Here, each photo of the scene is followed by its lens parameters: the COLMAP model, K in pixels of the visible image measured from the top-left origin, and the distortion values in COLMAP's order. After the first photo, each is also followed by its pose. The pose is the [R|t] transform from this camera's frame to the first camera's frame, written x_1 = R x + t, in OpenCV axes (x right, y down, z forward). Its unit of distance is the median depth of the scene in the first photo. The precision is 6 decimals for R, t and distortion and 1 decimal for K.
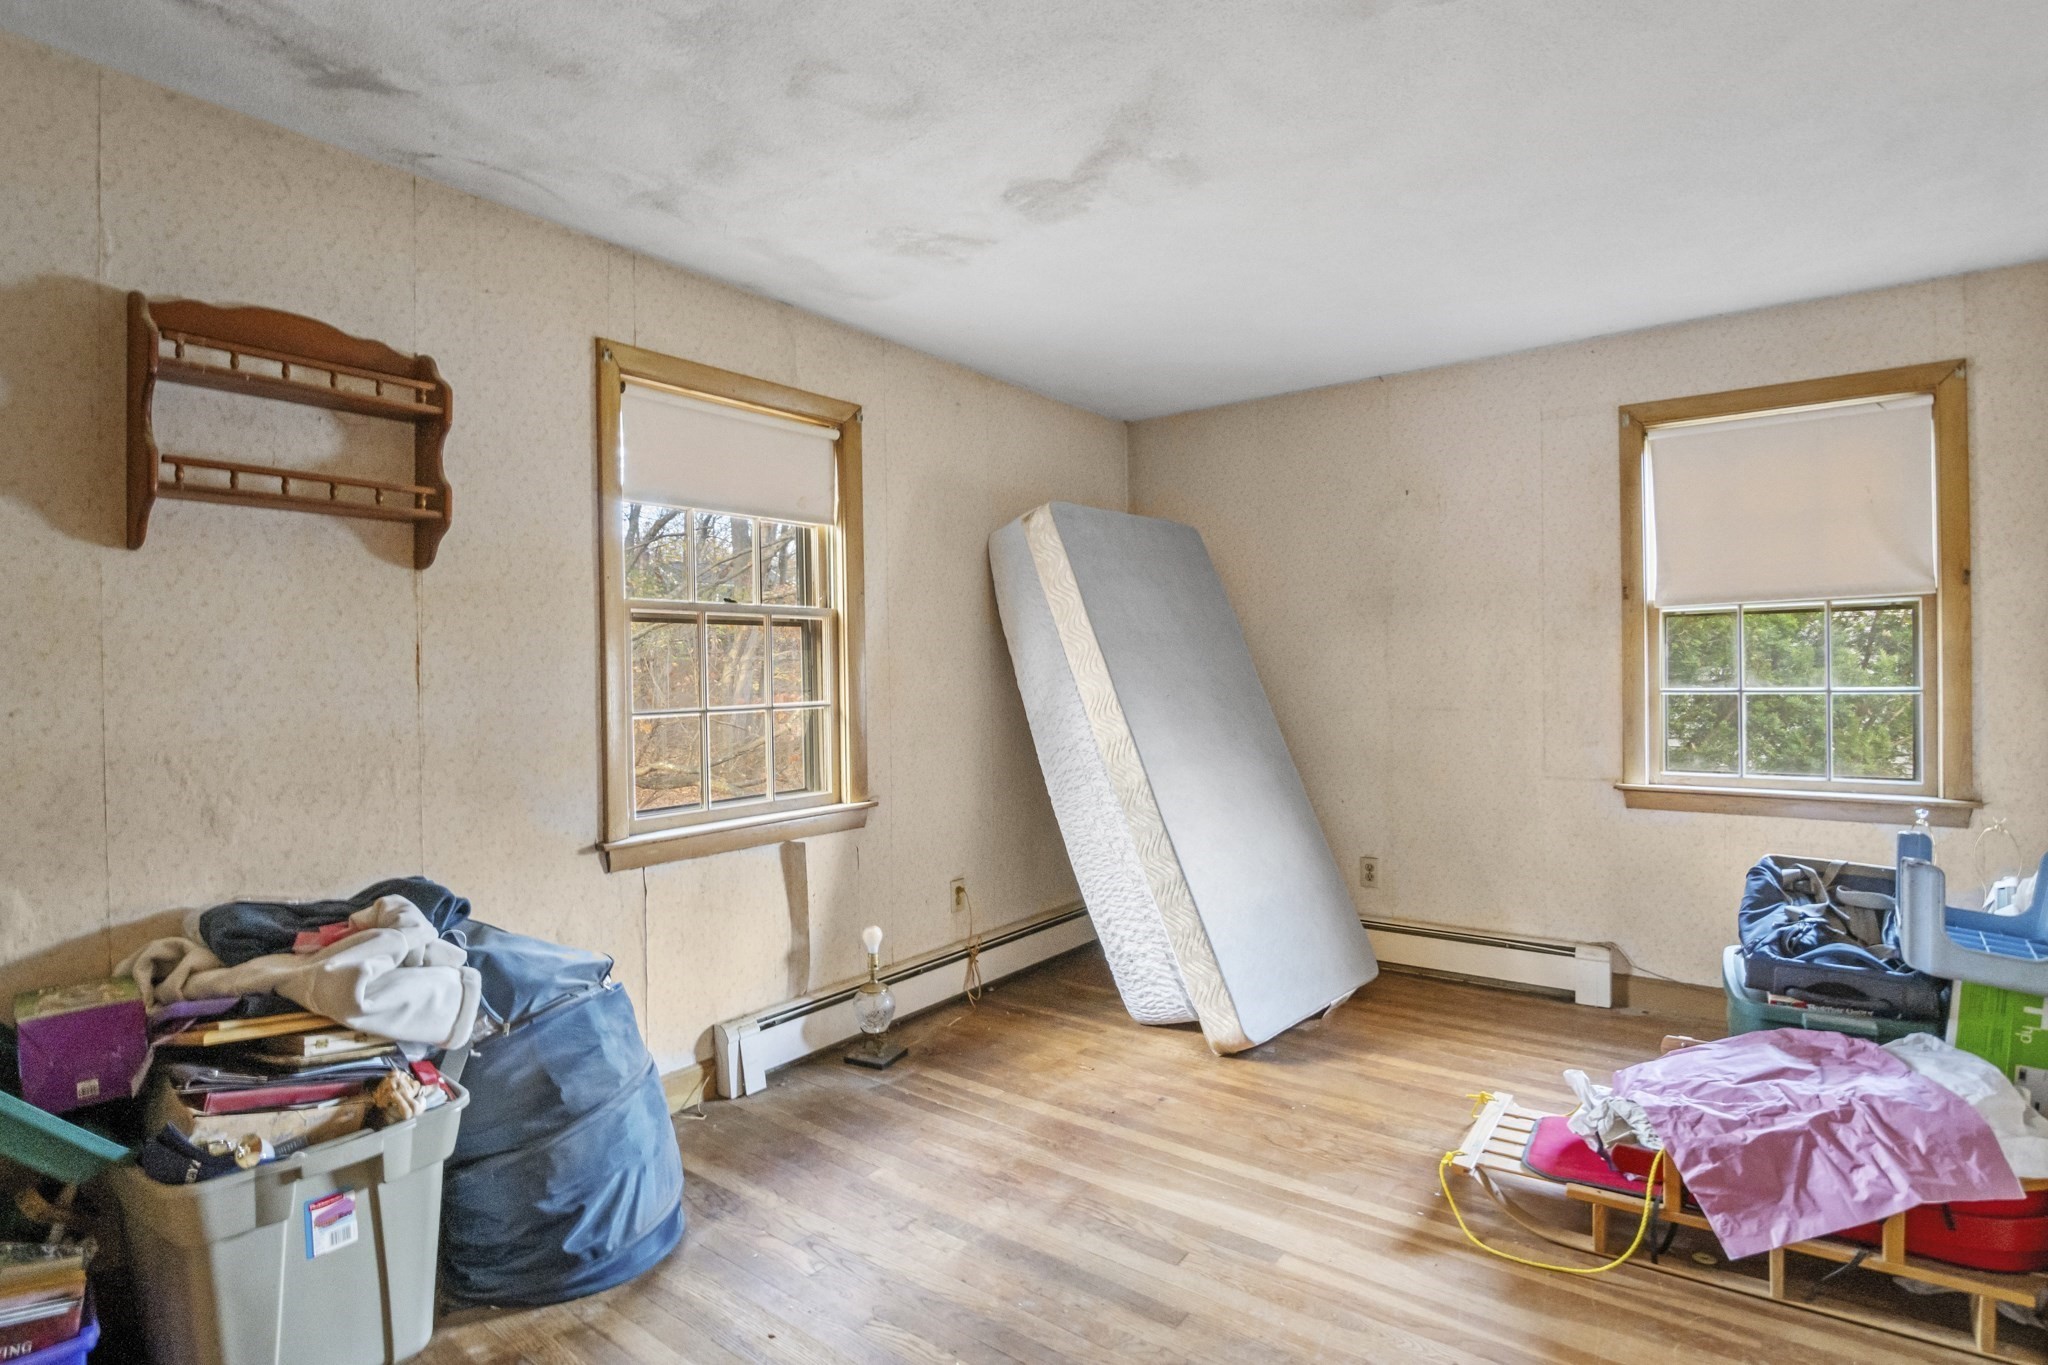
lens RADIAL K [[1040.4, 0, 1030.7], [0, 1040.4, 686.9], [0, 0, 1]] dist [-0.017293, 0.000095]
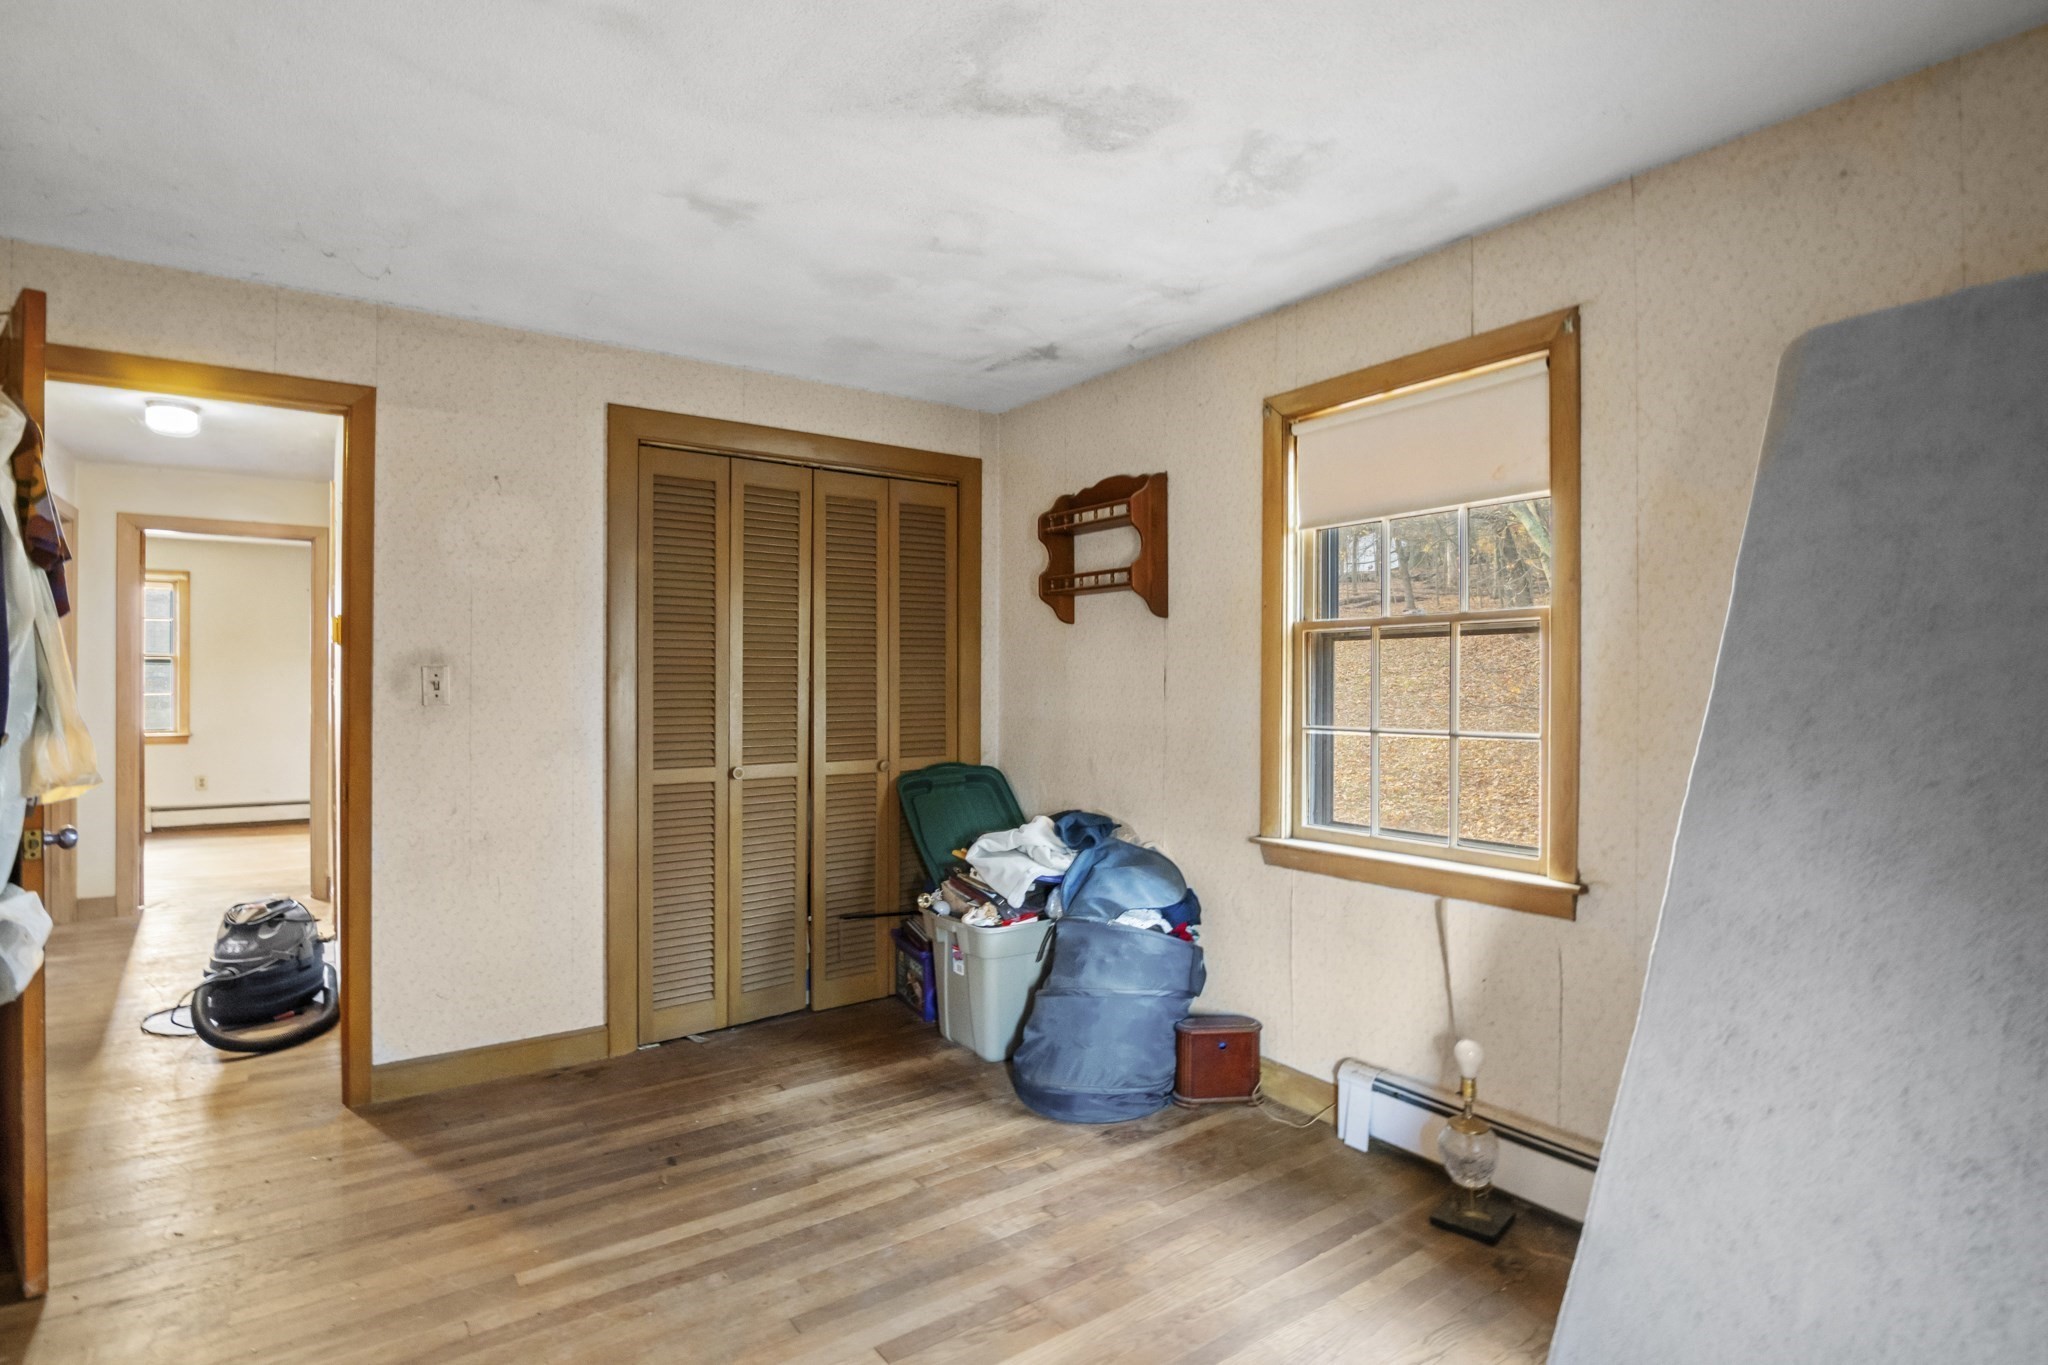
lens RADIAL K [[1040.4, 0, 1030.7], [0, 1040.4, 686.9], [0, 0, 1]] dist [-0.017293, 0.000095]
pose [[-0.306793, 0.010458, -0.951719, 0.819006], [-0.013231, 0.999796, 0.015252, -0.032716], [0.951684, 0.017271, -0.306592, 1.189285]]
